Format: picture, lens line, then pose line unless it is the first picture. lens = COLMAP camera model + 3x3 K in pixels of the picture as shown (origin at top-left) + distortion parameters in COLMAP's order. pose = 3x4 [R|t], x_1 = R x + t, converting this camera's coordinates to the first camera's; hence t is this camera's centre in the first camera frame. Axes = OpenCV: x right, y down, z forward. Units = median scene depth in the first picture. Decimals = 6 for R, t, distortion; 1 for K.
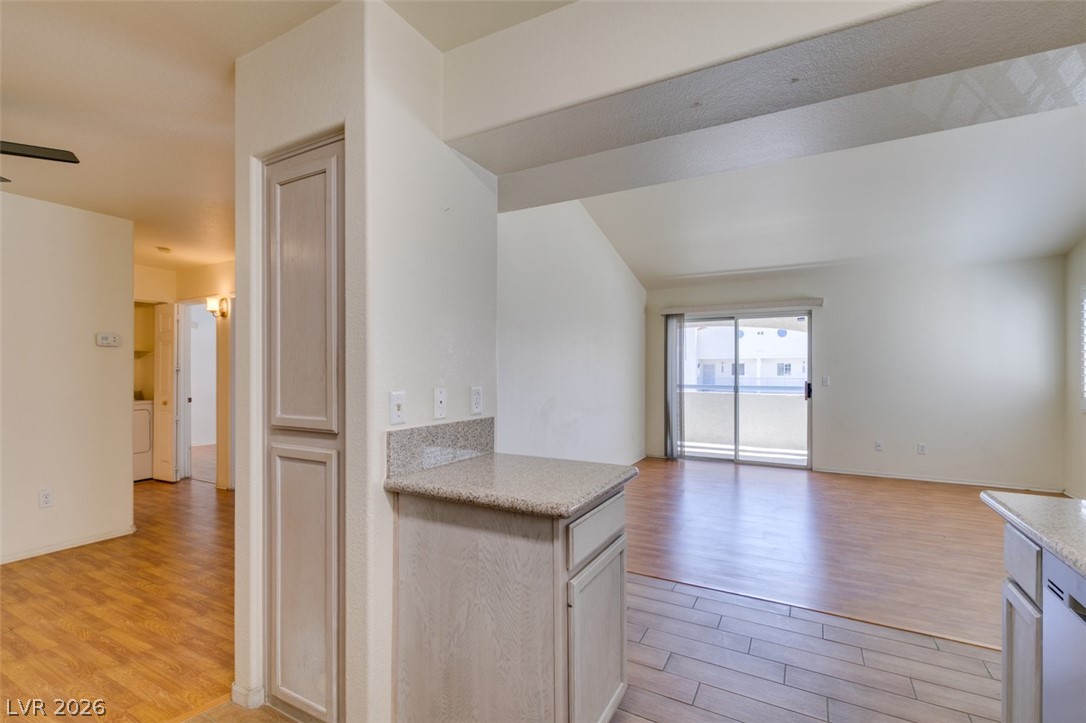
lens RADIAL K [[485.2, 0, 541.5], [0, 485.2, 366.3], [0, 0, 1]] dist [0.000437, -0.001368]
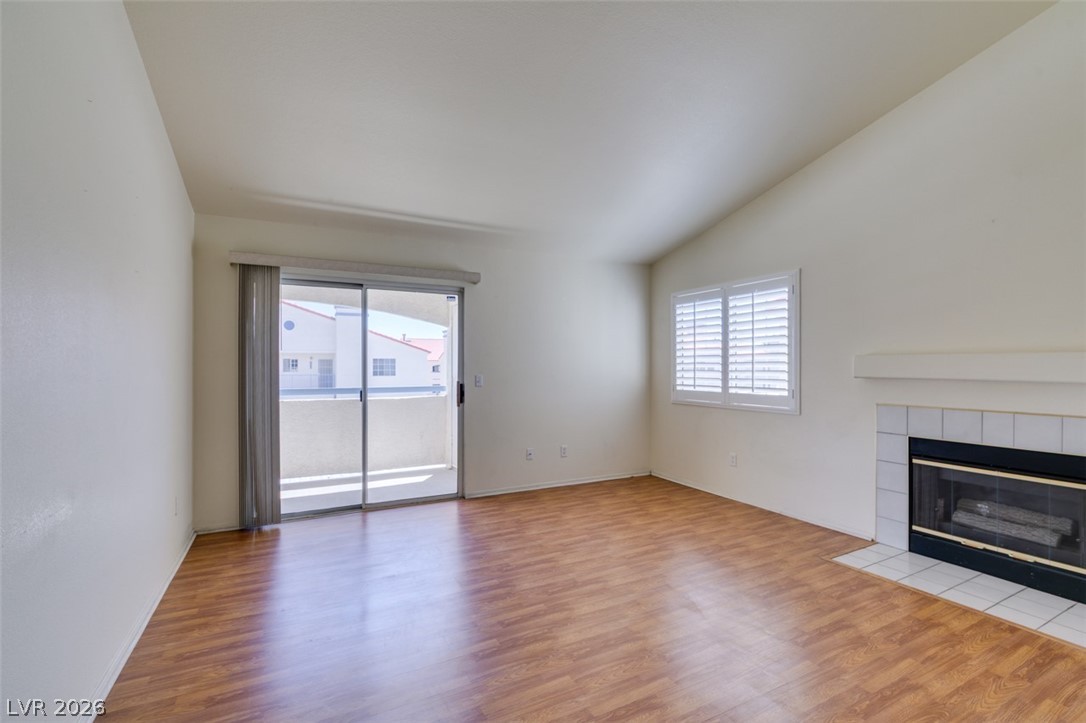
lens RADIAL K [[485.2, 0, 542.9], [0, 485.2, 366.1], [0, 0, 1]] dist [0.000437, -0.001368]
pose [[0.557012, -0.001752, 0.830503, -0.008385], [-0.006445, 0.999959, 0.006431, 0.001541], [-0.830480, -0.008935, 0.556977, 0.604616]]
